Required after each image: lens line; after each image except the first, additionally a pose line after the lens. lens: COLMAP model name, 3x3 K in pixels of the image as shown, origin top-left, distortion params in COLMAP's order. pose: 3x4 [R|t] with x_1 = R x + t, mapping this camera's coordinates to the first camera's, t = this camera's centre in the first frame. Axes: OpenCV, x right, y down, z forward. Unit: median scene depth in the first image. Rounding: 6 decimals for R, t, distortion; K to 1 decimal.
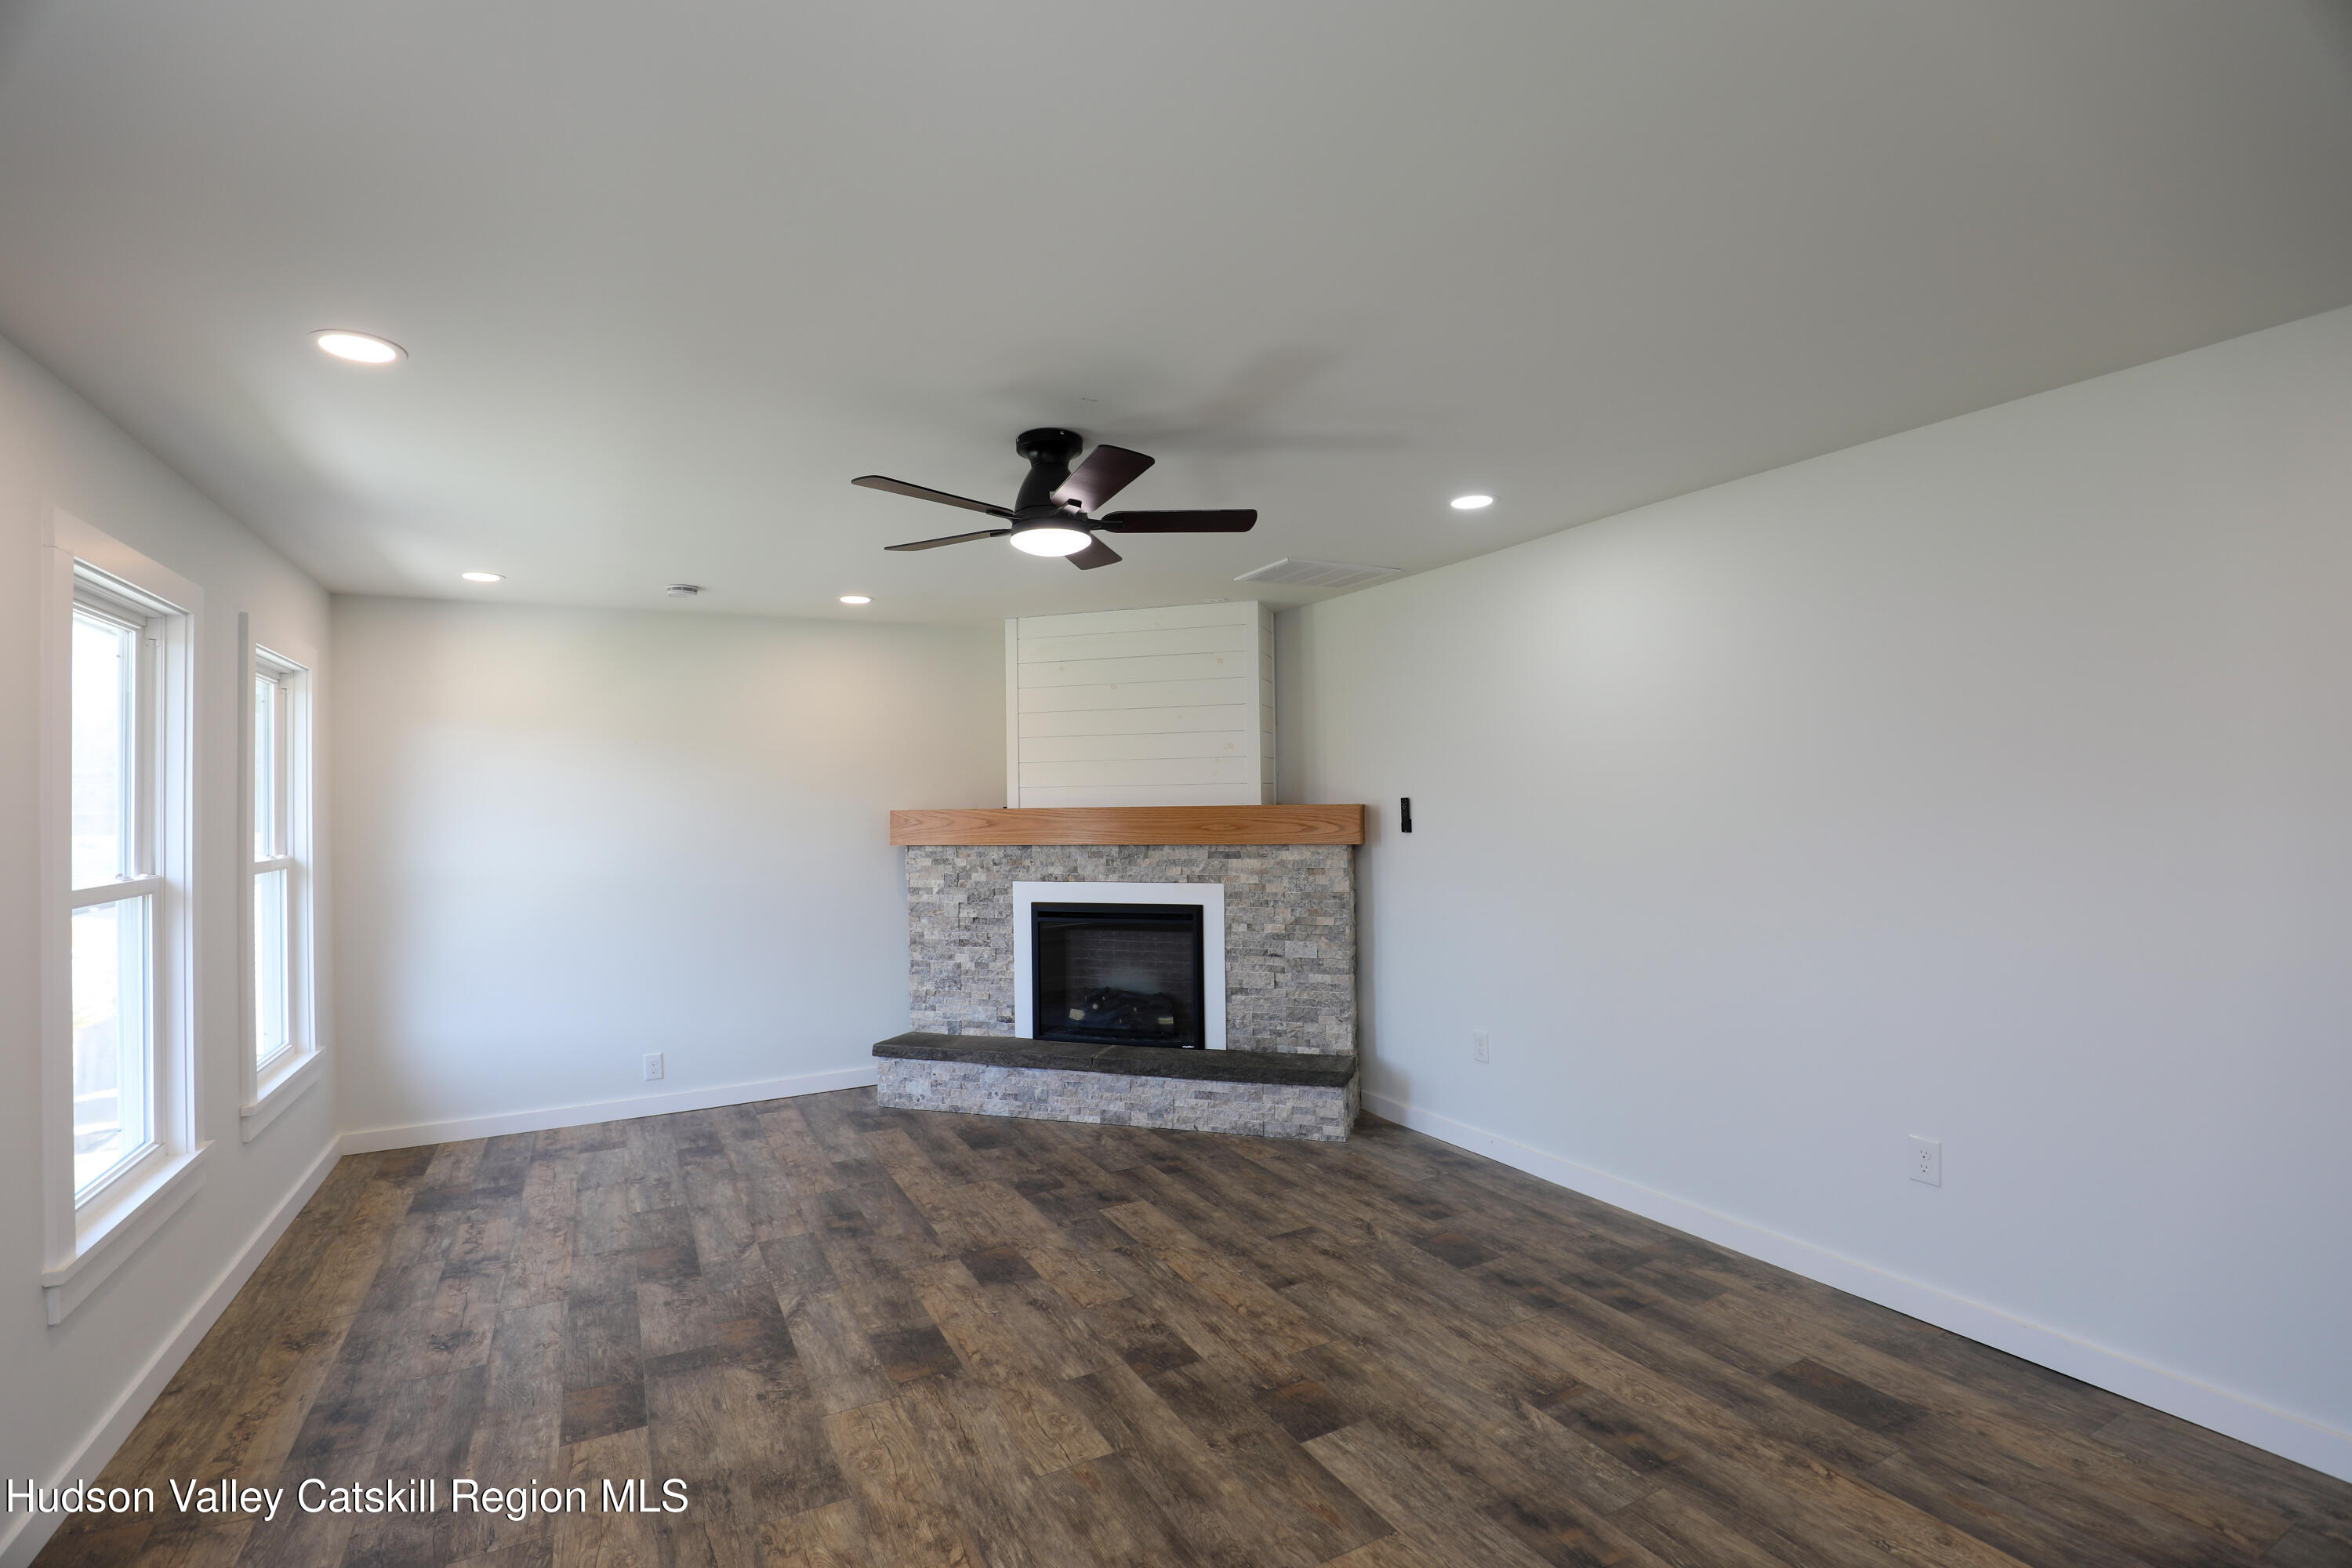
lens RADIAL K [[1079.1, 0, 1161.0], [0, 1079.1, 790.0], [0, 0, 1]] dist [-0.031357, 0.006680]
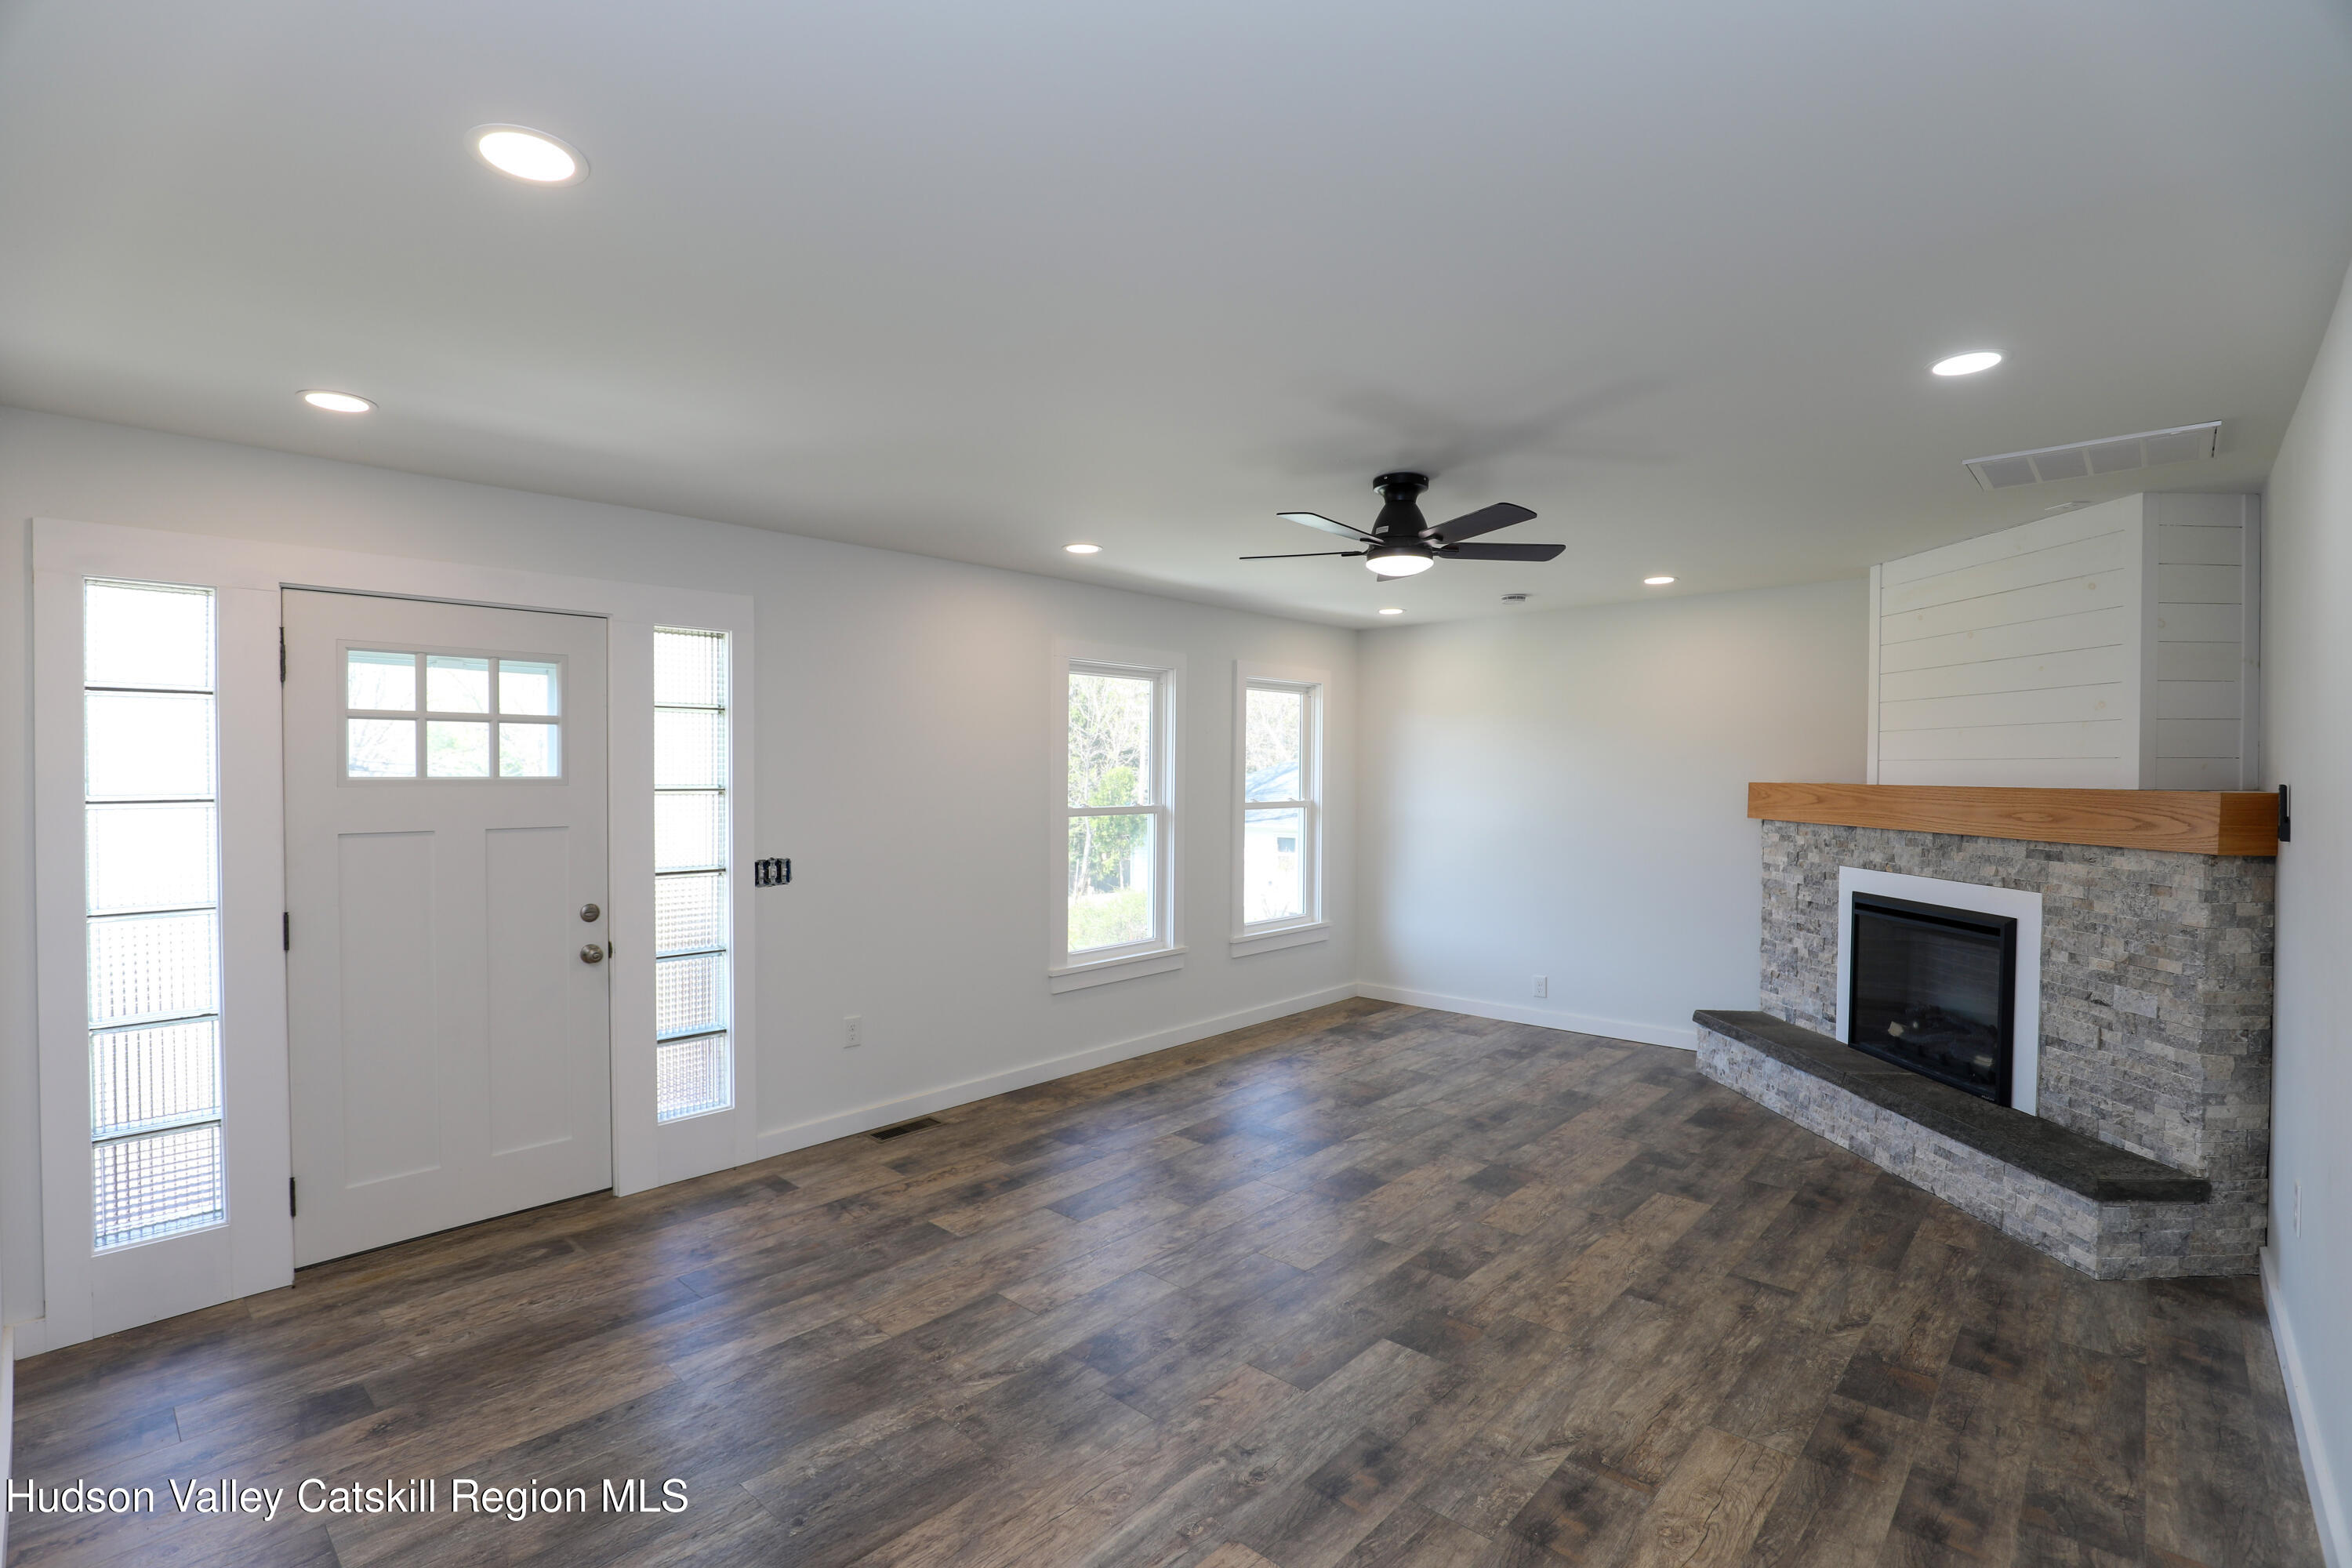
lens RADIAL K [[1079.1, 0, 1161.0], [0, 1079.1, 790.0], [0, 0, 1]] dist [-0.031357, 0.006680]
pose [[0.331572, 0.033786, -0.942825, 0.554718], [0.000813, 0.999348, 0.036098, -0.011132], [0.943430, -0.012736, 0.331328, 0.196084]]
